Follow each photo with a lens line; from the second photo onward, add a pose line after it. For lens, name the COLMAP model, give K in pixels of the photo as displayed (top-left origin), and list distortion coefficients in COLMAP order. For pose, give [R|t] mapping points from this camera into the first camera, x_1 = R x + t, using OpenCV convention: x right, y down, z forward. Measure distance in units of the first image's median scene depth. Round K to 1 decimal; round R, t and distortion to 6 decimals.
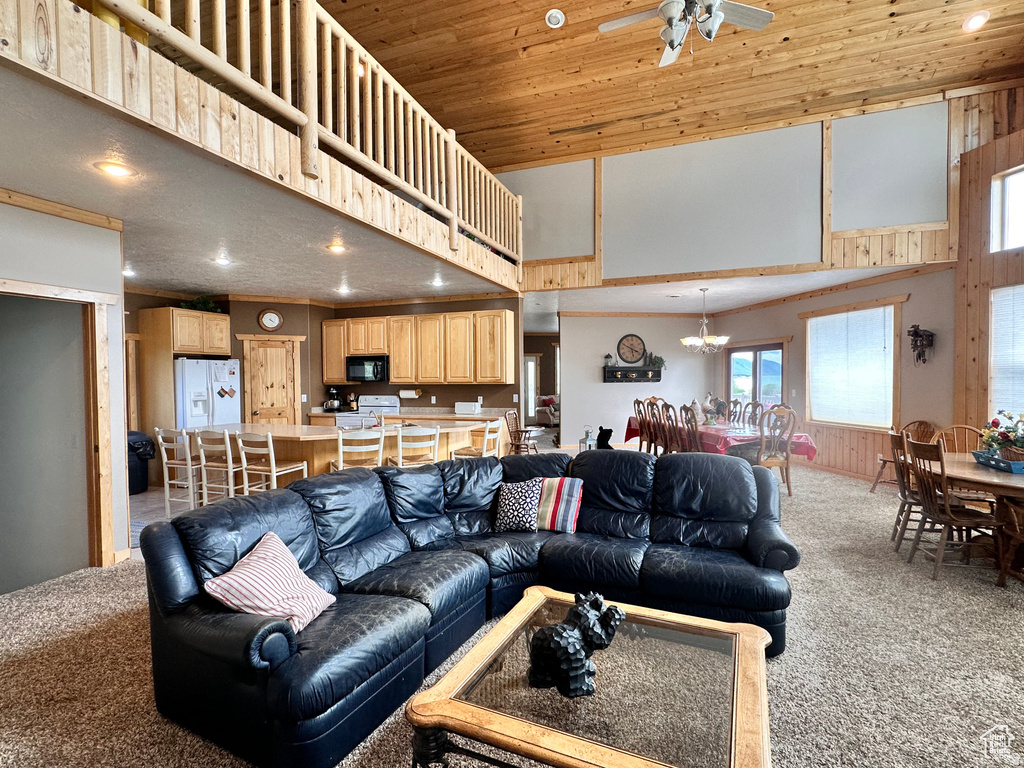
lens RADIAL K [[500.0, 0, 508.5], [0, 500.0, 387.9], [0, 0, 1]] dist [-0.026132, 0.000707]
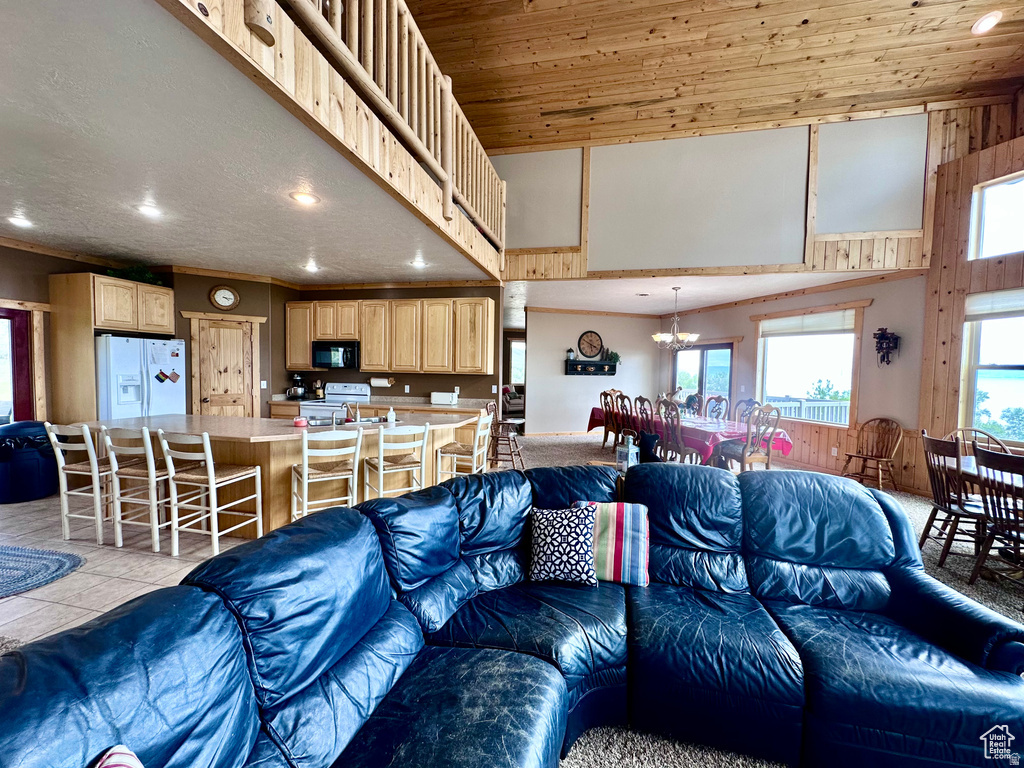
lens RADIAL K [[409.9, 0, 512.5], [0, 409.9, 384.3], [0, 0, 1]] dist [-0.012318, -0.000102]
pose [[0.989188, 0.019825, 0.145309, -0.085754], [-0.022385, 0.999621, 0.016003, -0.003260], [-0.144936, -0.019082, 0.989257, 0.249635]]
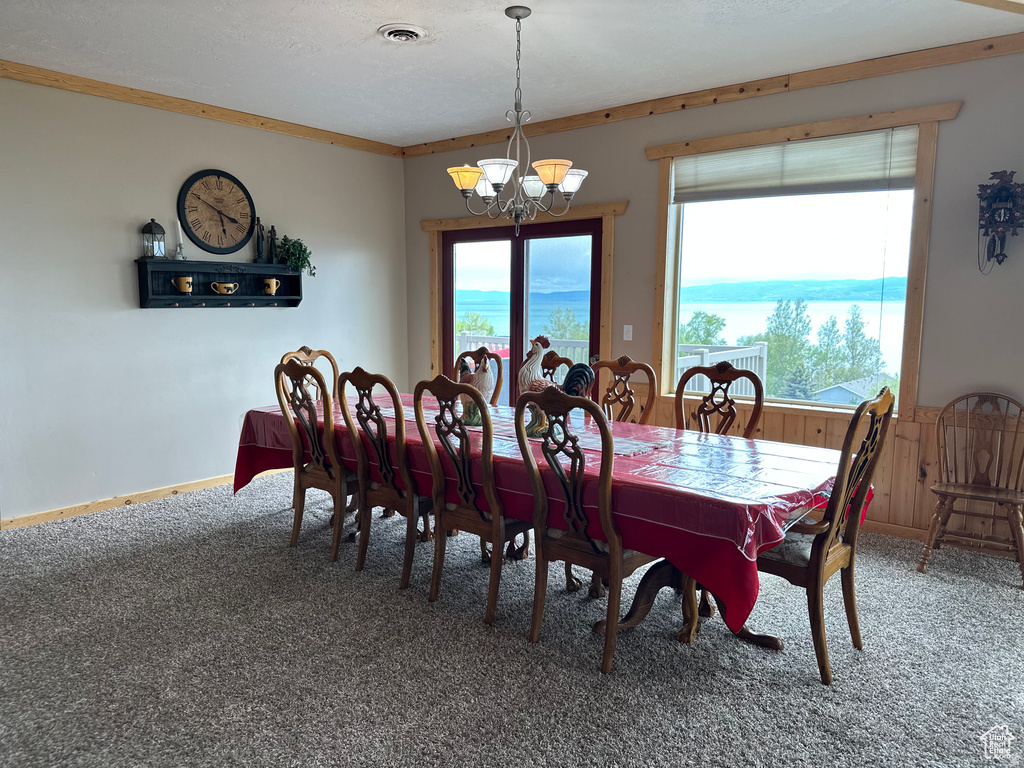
lens RADIAL K [[726.9, 0, 515.8], [0, 726.9, 390.6], [0, 0, 1]] dist [0.083543, -0.101445]
pose [[0.741877, -0.073304, 0.666517, 0.075106], [0.005289, 0.994615, 0.103502, -0.007949], [-0.670515, -0.073261, 0.738270, 0.801380]]
